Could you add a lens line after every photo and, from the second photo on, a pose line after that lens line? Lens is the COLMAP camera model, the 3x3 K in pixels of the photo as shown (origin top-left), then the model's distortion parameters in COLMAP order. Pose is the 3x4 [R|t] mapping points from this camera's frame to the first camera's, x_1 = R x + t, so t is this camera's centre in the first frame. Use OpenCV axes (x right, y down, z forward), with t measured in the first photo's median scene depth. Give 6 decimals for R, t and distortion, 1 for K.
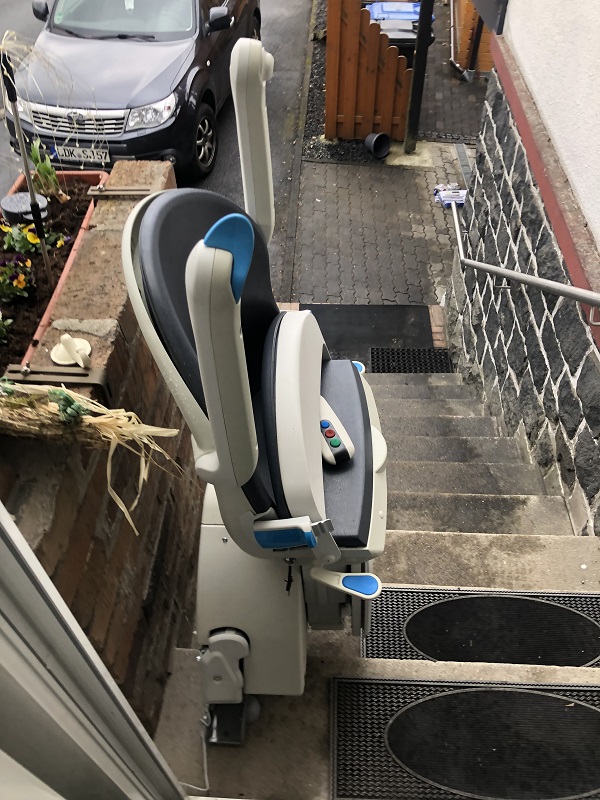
lens RADIAL K [[787.6, 0, 299.7], [0, 787.6, 390.3], [0, 0, 1]] dist [0.052286, 0.012113]
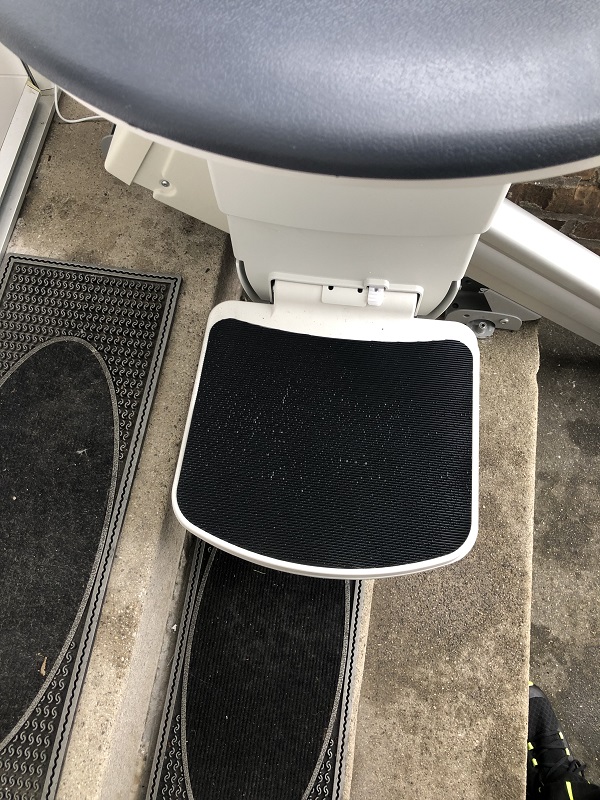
lens RADIAL K [[661.5, 0, 294.5], [0, 661.5, 398.6], [0, 0, 1]] dist [0.011152, 0.006537]
pose [[-0.140005, 0.915380, -0.377463, 0.225535], [-0.711683, 0.172012, 0.681116, -0.034381], [0.688408, 0.363994, 0.627377, 0.548470]]
